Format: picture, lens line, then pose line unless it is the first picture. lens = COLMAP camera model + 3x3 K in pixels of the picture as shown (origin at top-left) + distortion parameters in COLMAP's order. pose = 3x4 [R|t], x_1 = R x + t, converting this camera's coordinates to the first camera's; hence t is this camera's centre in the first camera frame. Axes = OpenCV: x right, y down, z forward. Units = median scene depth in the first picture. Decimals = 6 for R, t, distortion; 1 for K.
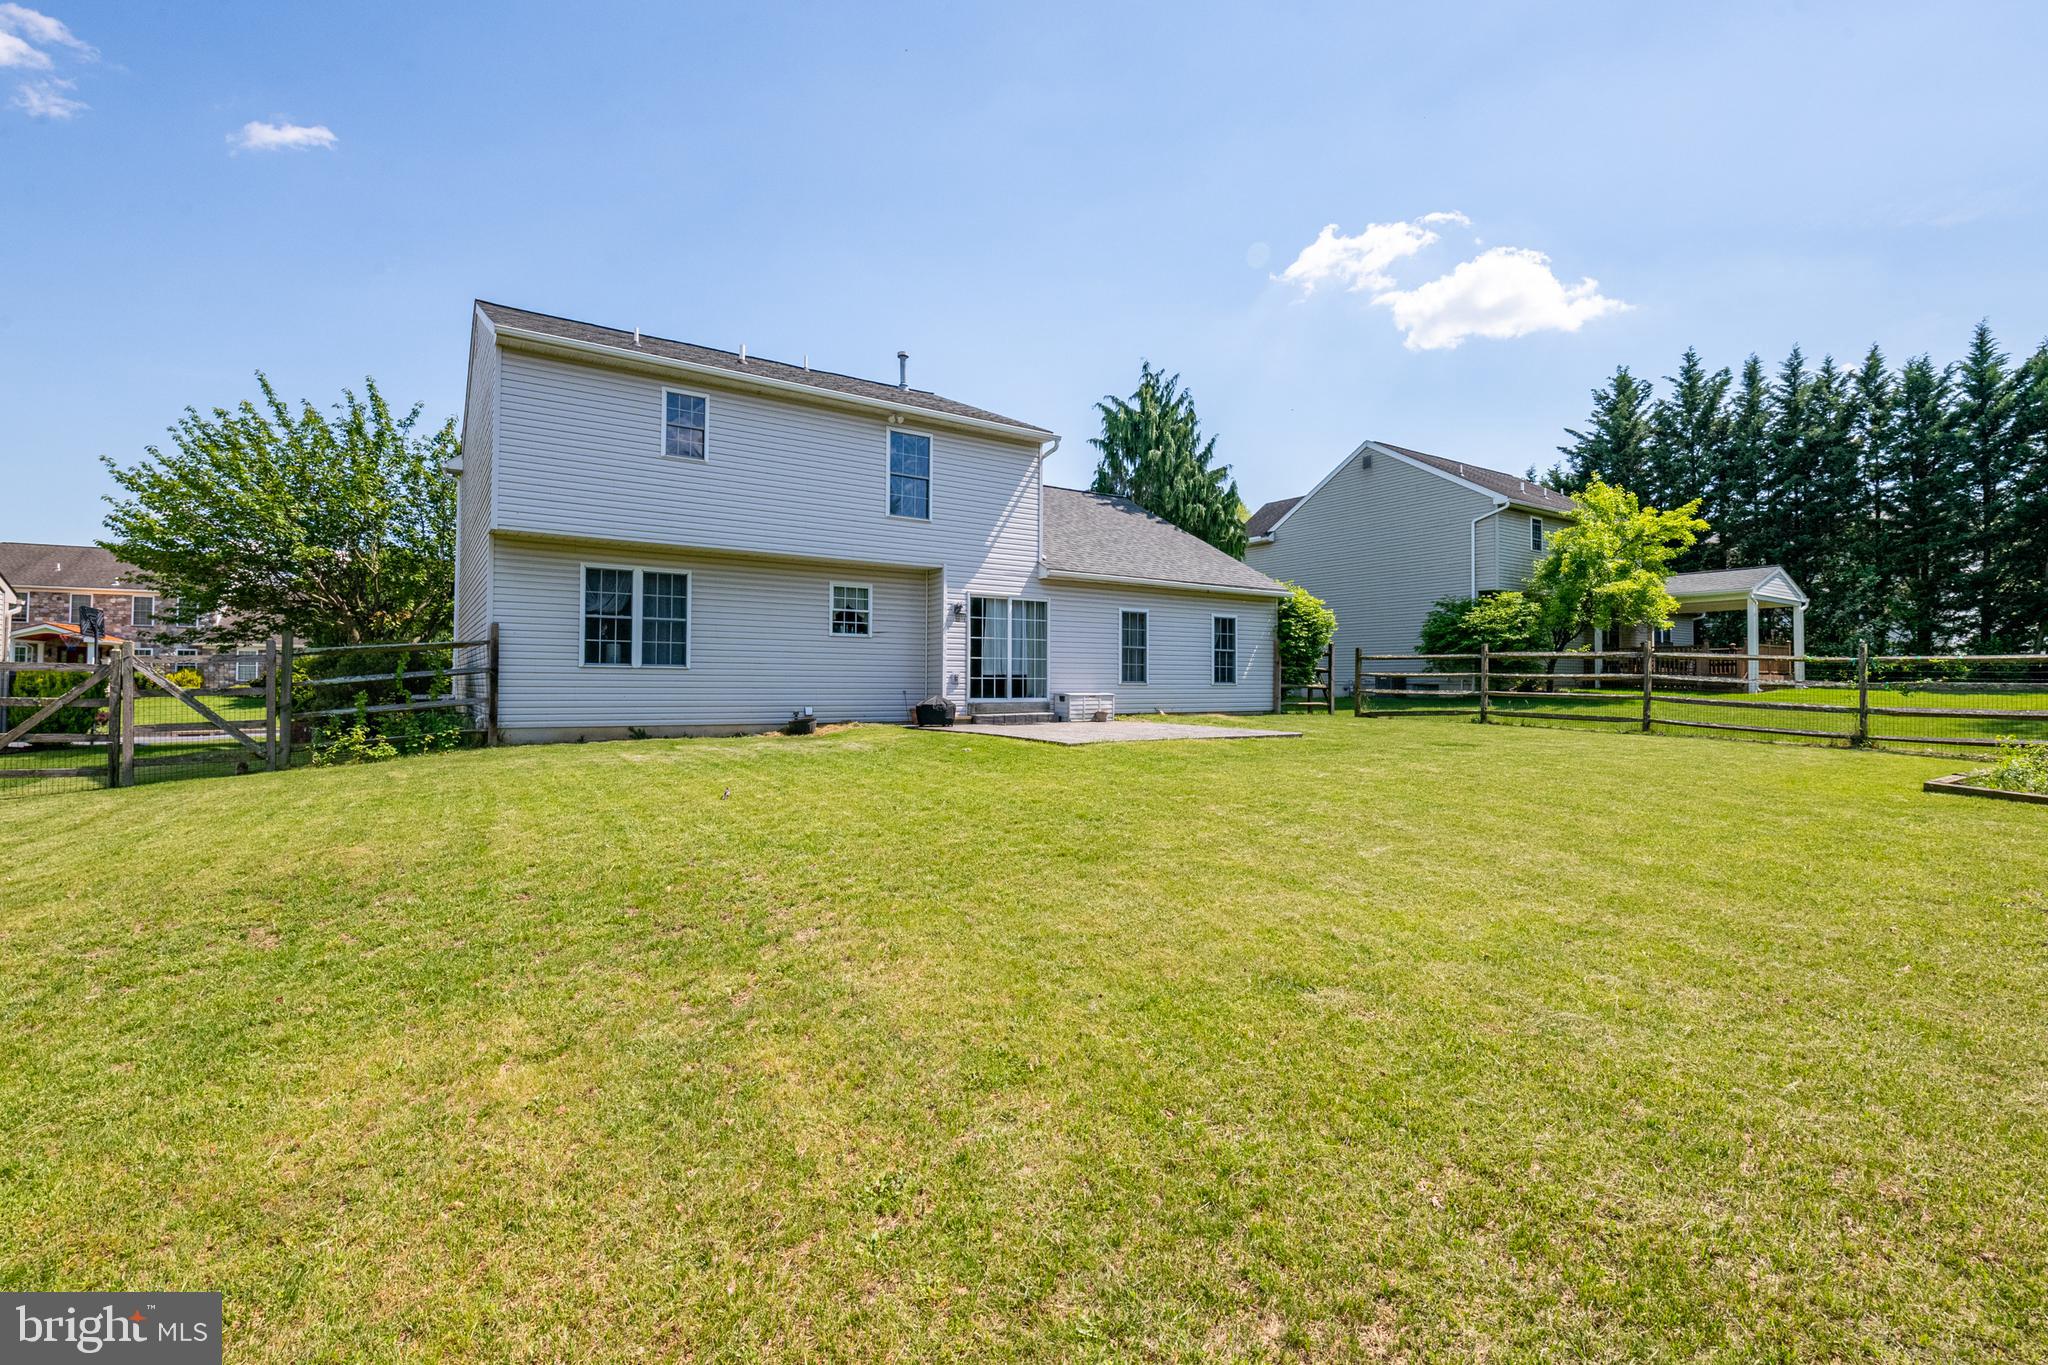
lens RADIAL K [[928.1, 0, 1024.0], [0, 928.1, 682.5], [0, 0, 1]] dist [-0.000551, -0.008038]
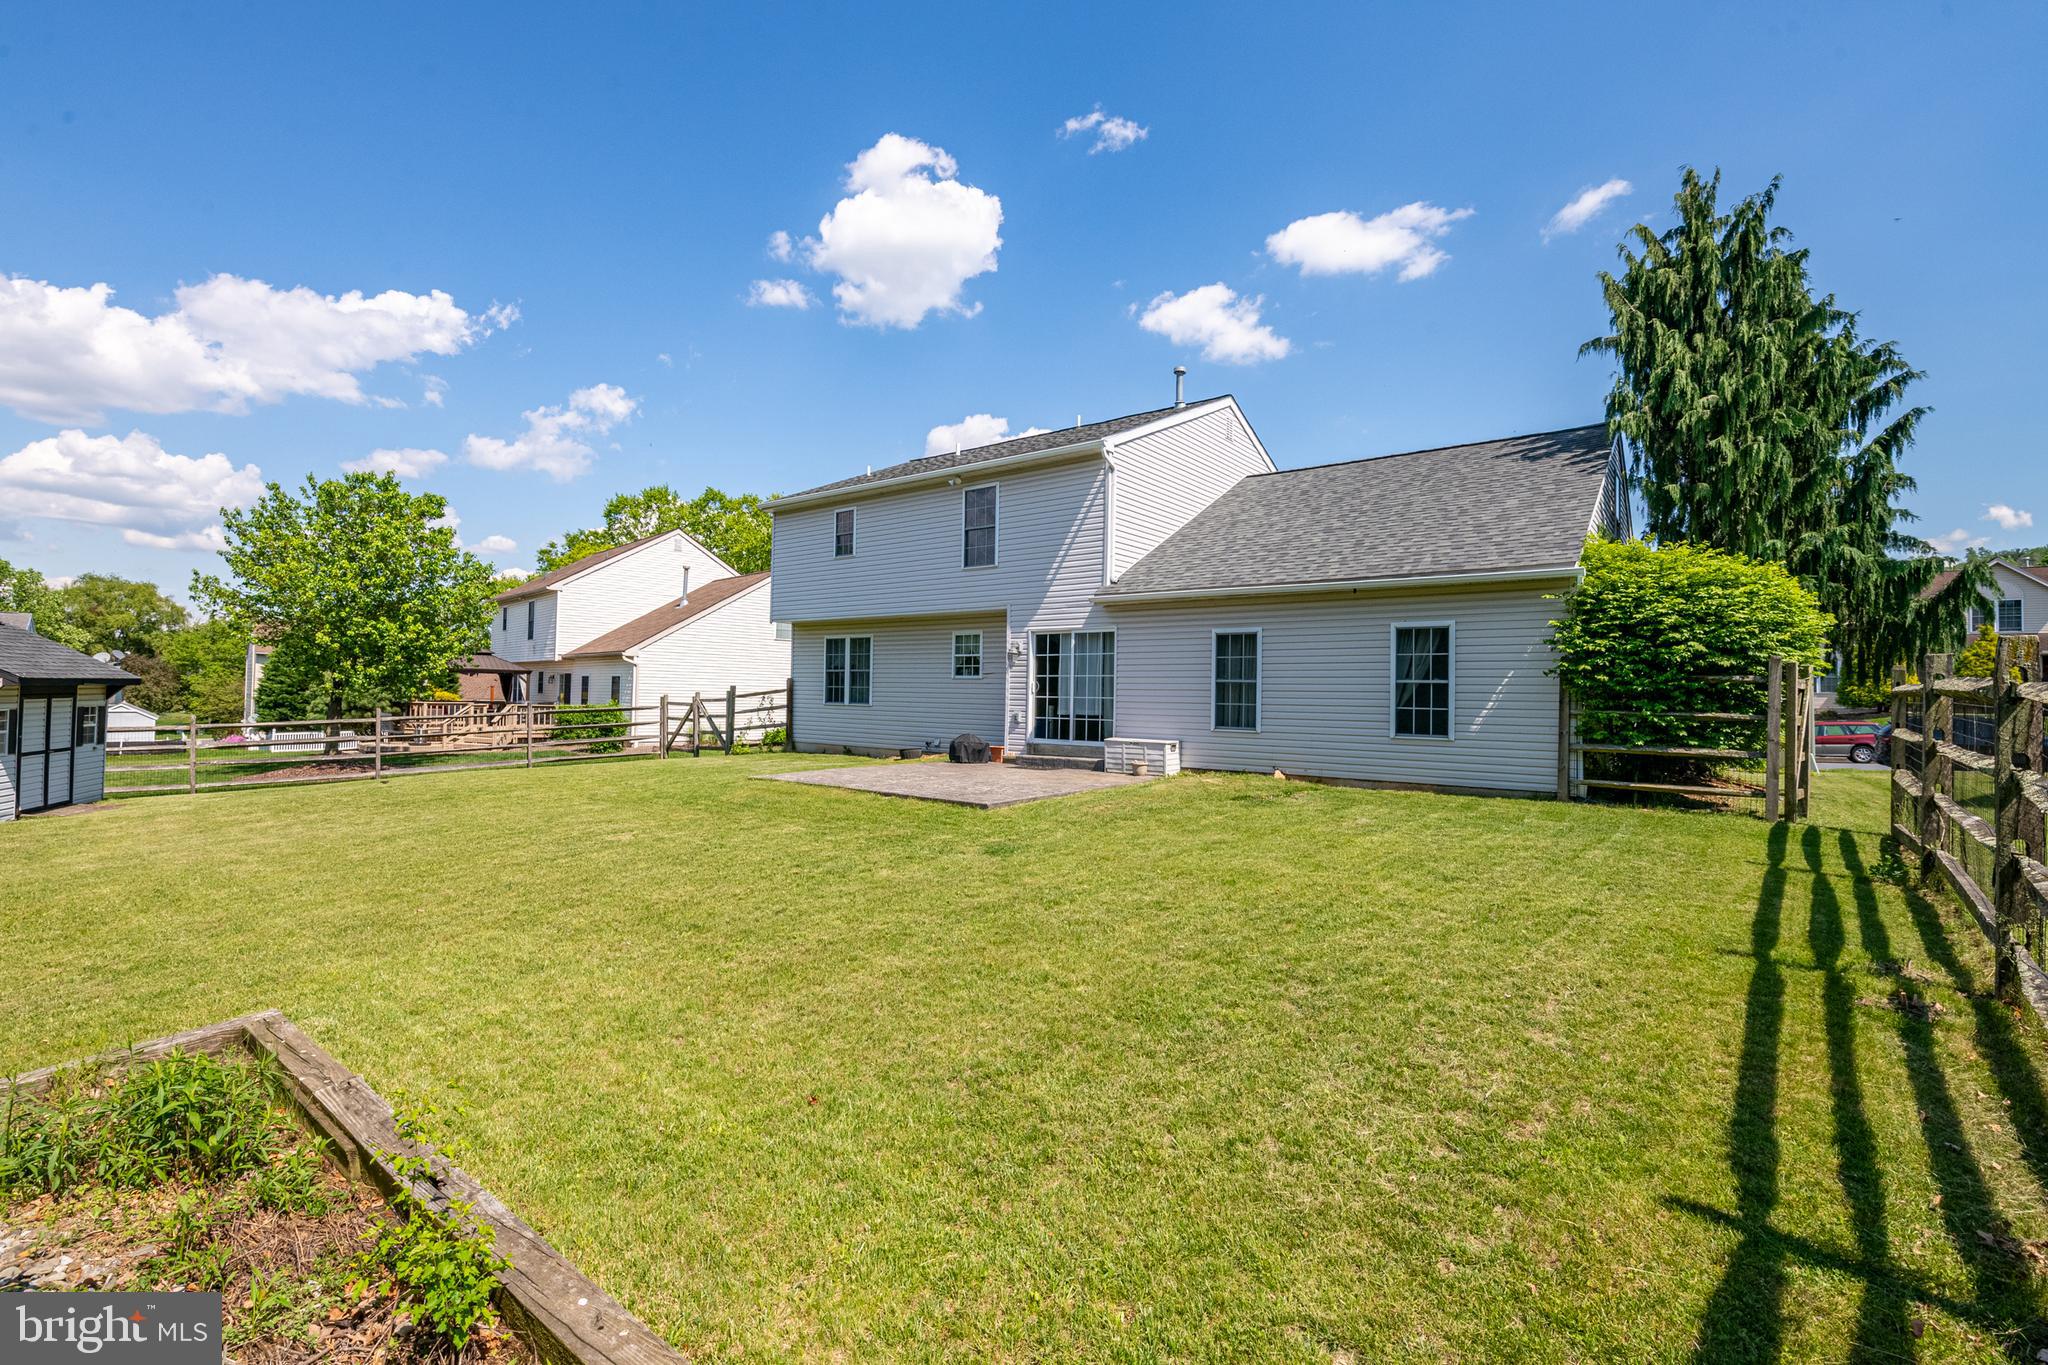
lens RADIAL K [[932.5, 0, 1009.7], [0, 932.5, 687.9], [0, 0, 1]] dist [-0.001008, -0.000185]
pose [[0.285540, -0.008055, -0.958333, 0.862292], [-0.013036, 0.999840, -0.012288, -0.023398], [0.958278, 0.016002, 0.285389, 0.685103]]
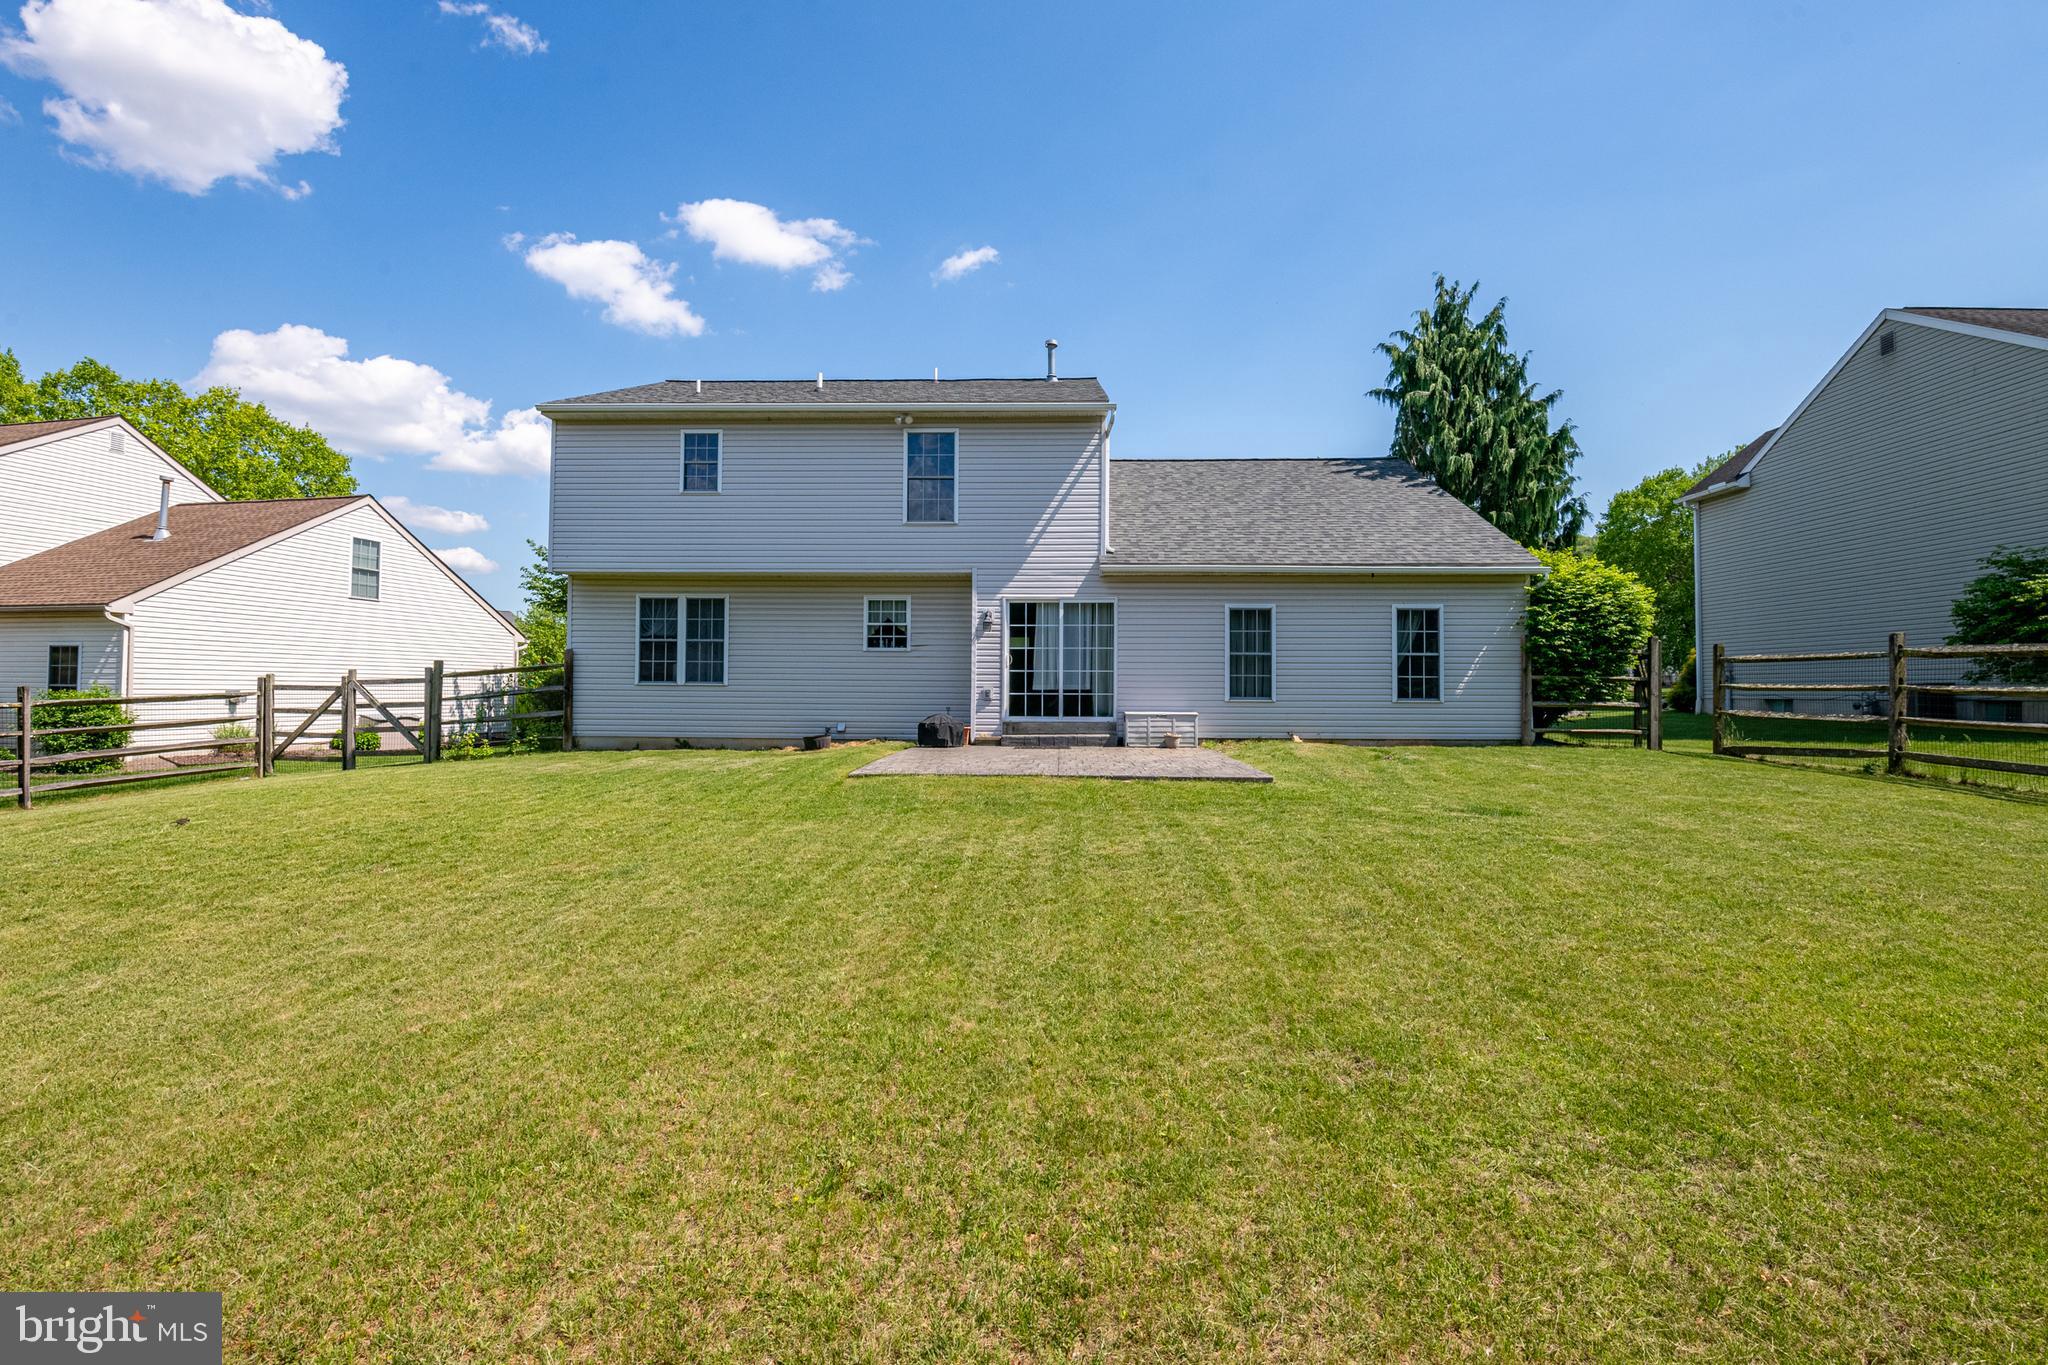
lens RADIAL K [[928.1, 0, 1024.0], [0, 928.1, 682.5], [0, 0, 1]] dist [-0.000551, -0.008038]
pose [[0.806495, -0.004157, -0.591226, 0.473971], [-0.000076, 0.999975, -0.007135, -0.009003], [0.591240, 0.005800, 0.806475, 0.284929]]
